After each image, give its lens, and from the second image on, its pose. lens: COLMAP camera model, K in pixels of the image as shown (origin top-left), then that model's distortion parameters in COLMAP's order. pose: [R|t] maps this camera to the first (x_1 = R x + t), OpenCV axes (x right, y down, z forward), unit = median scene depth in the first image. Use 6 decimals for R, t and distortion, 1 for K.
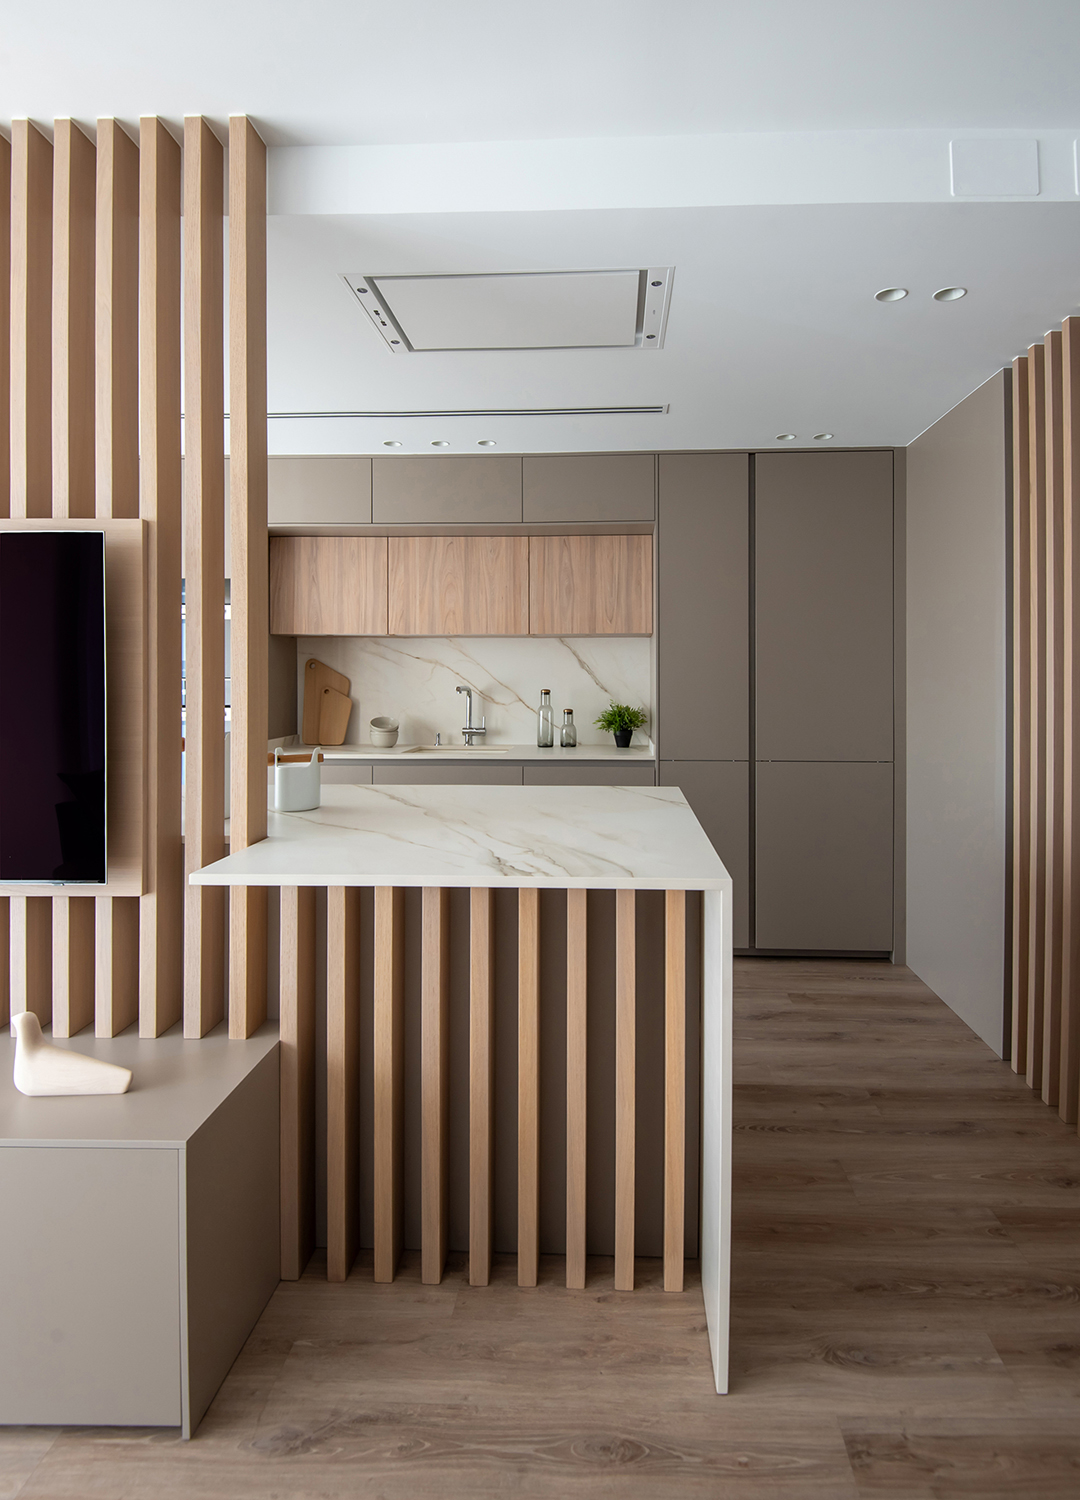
lens RADIAL K [[811.9, 0, 555.7], [0, 811.9, 682.3], [0, 0, 1]] dist [0.020191, -0.043357]
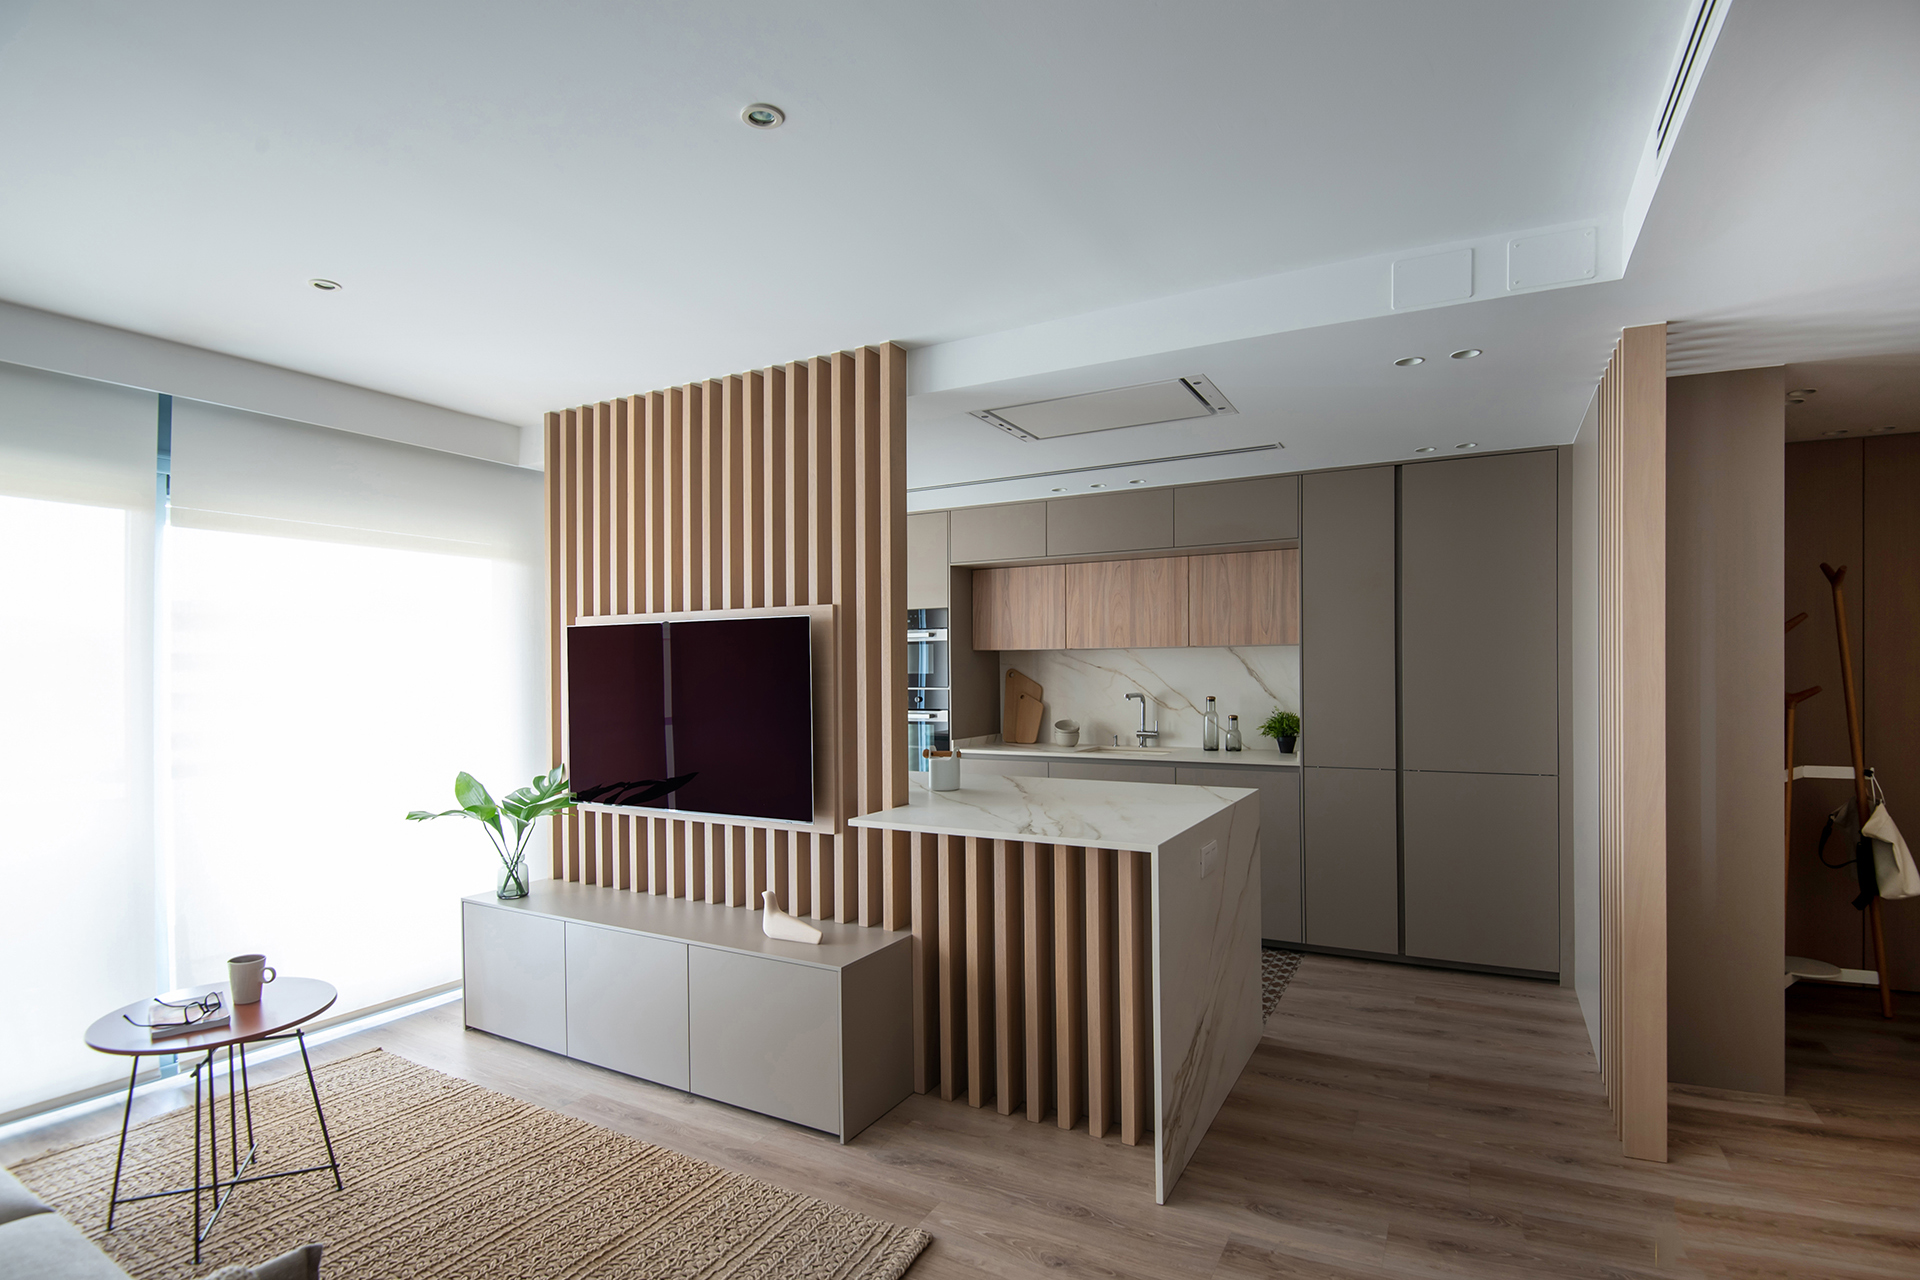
lens RADIAL K [[914.9, 0, 963.2], [0, 914.9, 651.5], [0, 0, 1]] dist [-0.029892, -0.019505]
pose [[0.903301, -0.017899, -0.428633, 0.216723], [0.008309, 0.999672, -0.024232, -0.024679], [0.428926, 0.018327, 0.903154, -0.230281]]
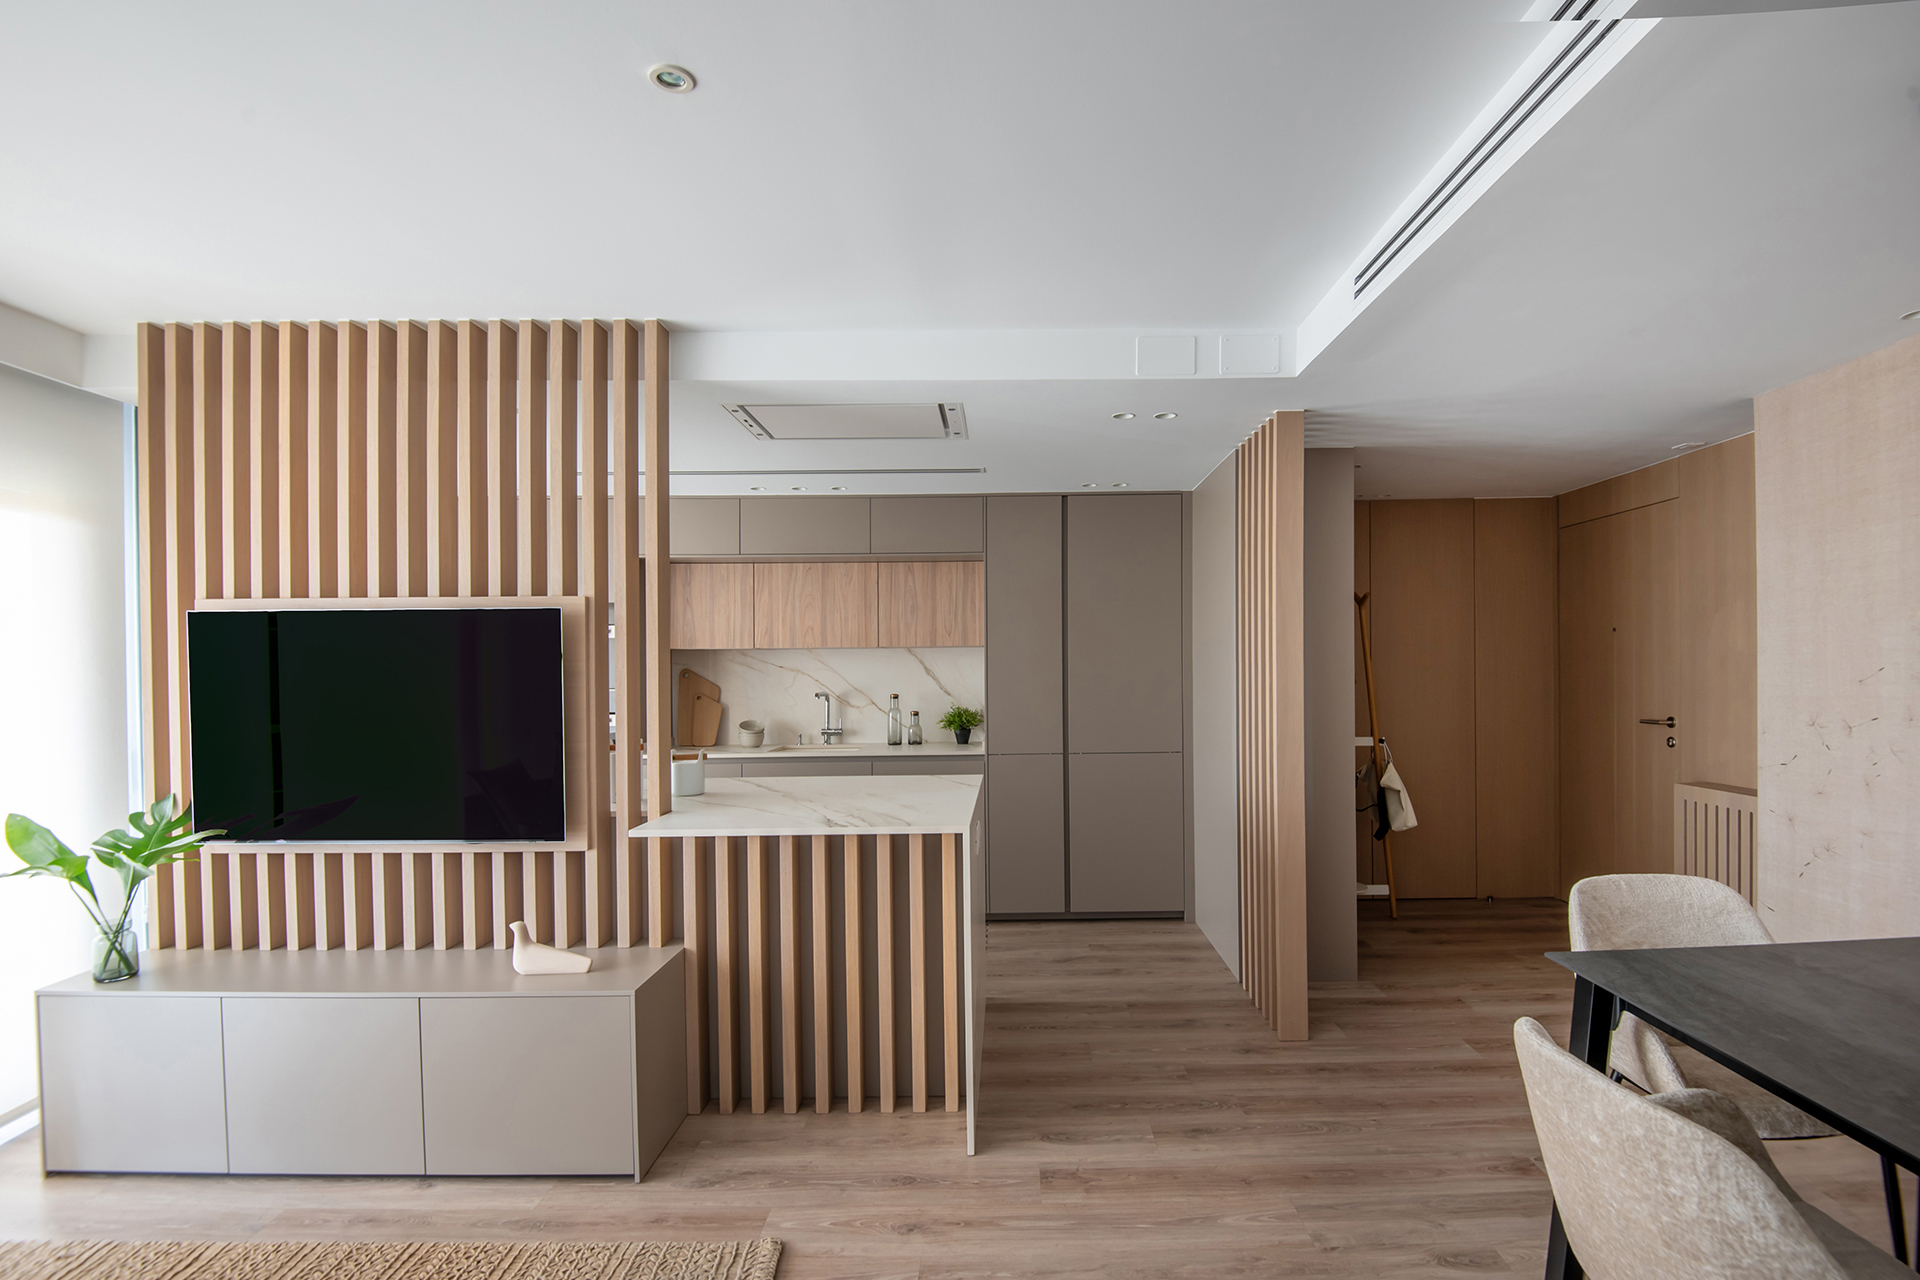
lens RADIAL K [[912.1, 0, 996.0], [0, 912.1, 648.0], [0, 0, 1]] dist [0.000079, -0.011220]
pose [[0.998307, -0.009574, 0.057377, 0.059184], [0.010885, 0.999686, -0.022571, -0.026694], [-0.057143, 0.023158, 0.998097, -0.300283]]
